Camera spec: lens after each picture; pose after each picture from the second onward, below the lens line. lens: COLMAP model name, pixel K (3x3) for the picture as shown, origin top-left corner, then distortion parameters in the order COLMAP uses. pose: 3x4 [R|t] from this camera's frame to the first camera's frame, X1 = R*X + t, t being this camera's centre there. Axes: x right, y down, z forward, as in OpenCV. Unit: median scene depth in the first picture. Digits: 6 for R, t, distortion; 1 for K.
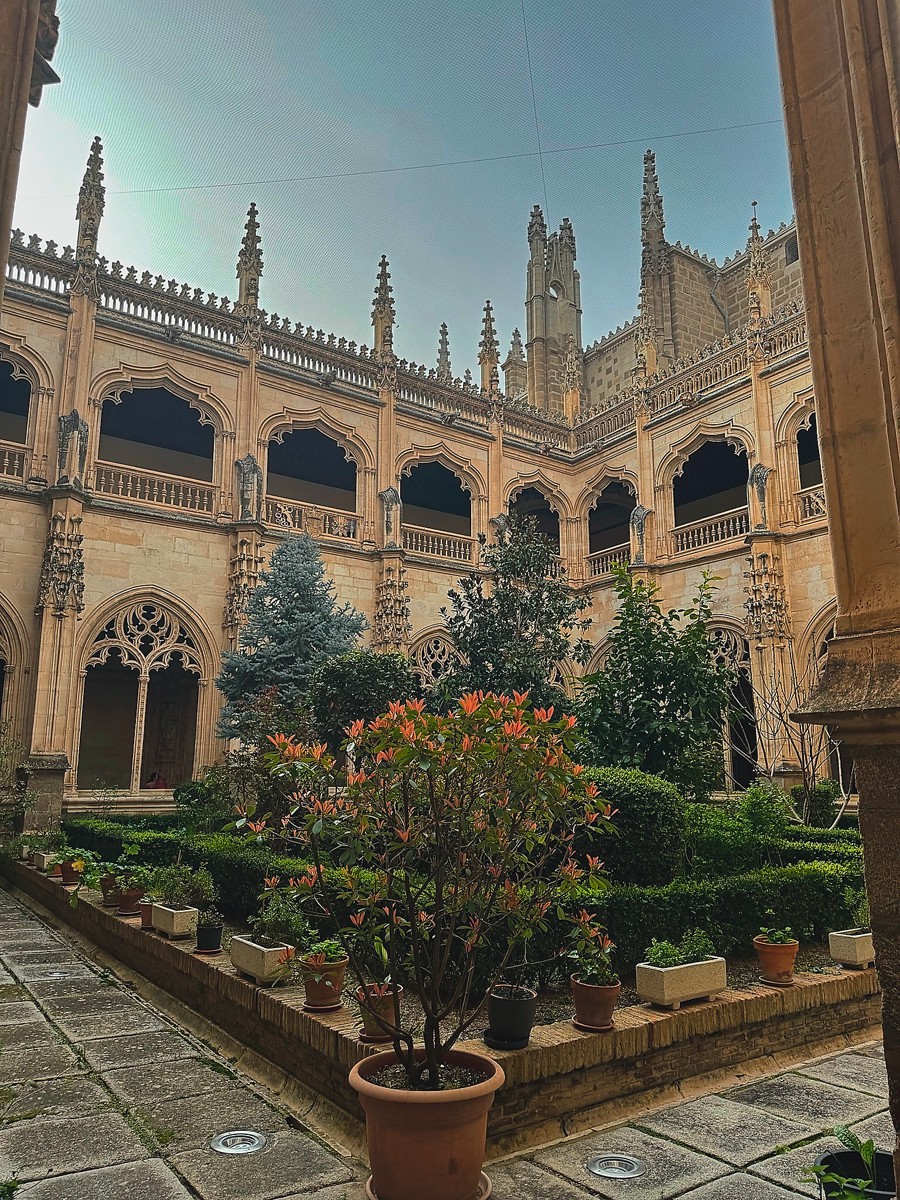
lens RADIAL K [[823.1, 0, 450.0], [0, 823.1, 600.0], [0, 0, 1]] dist [0.004490, 0.000661]
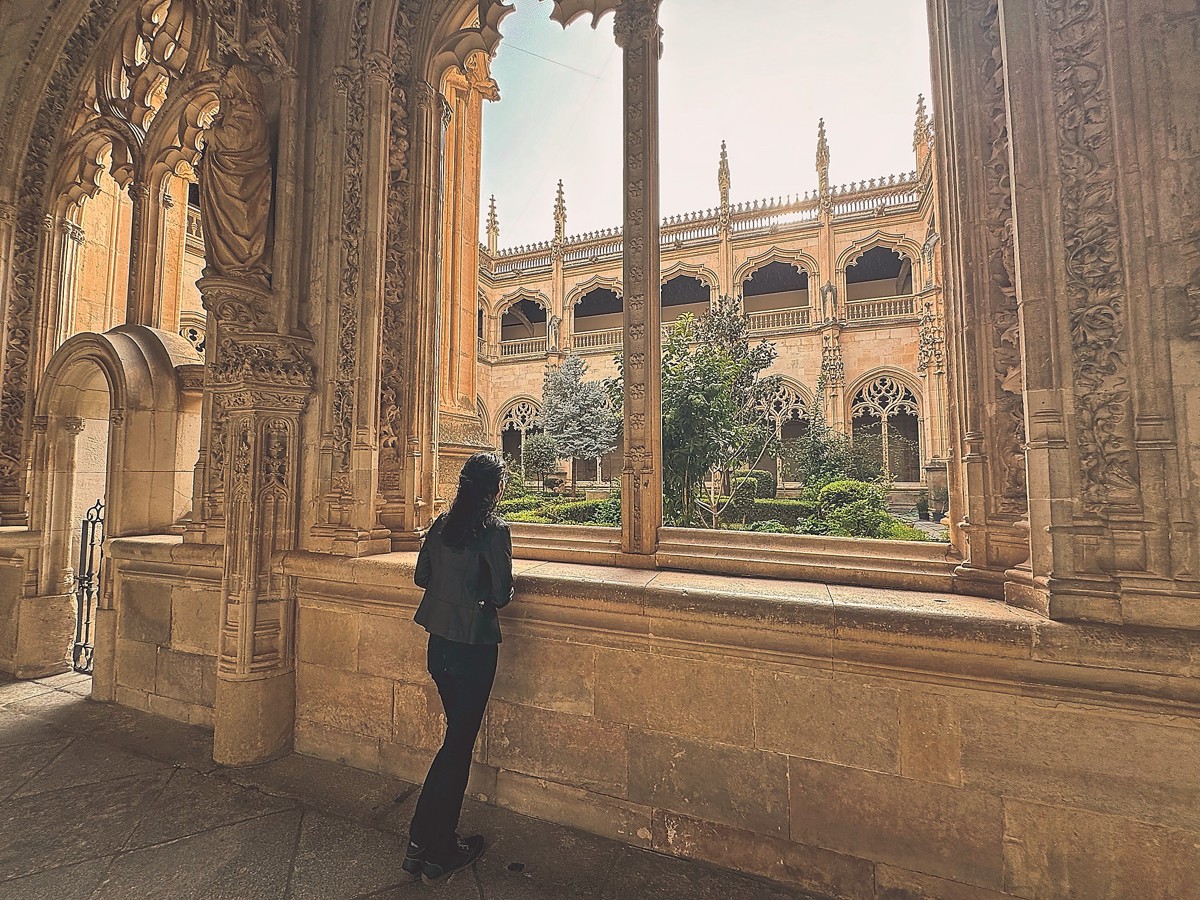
lens RADIAL K [[429.9, 0, 600.0], [0, 429.9, 450.0], [0, 0, 1]] dist [-0.031975, 0.000010]
pose [[0.566426, -0.042631, -0.823009, 0.217505], [0.162482, 0.984836, 0.060813, 0.030928], [0.807936, -0.168170, 0.564763, 0.153124]]
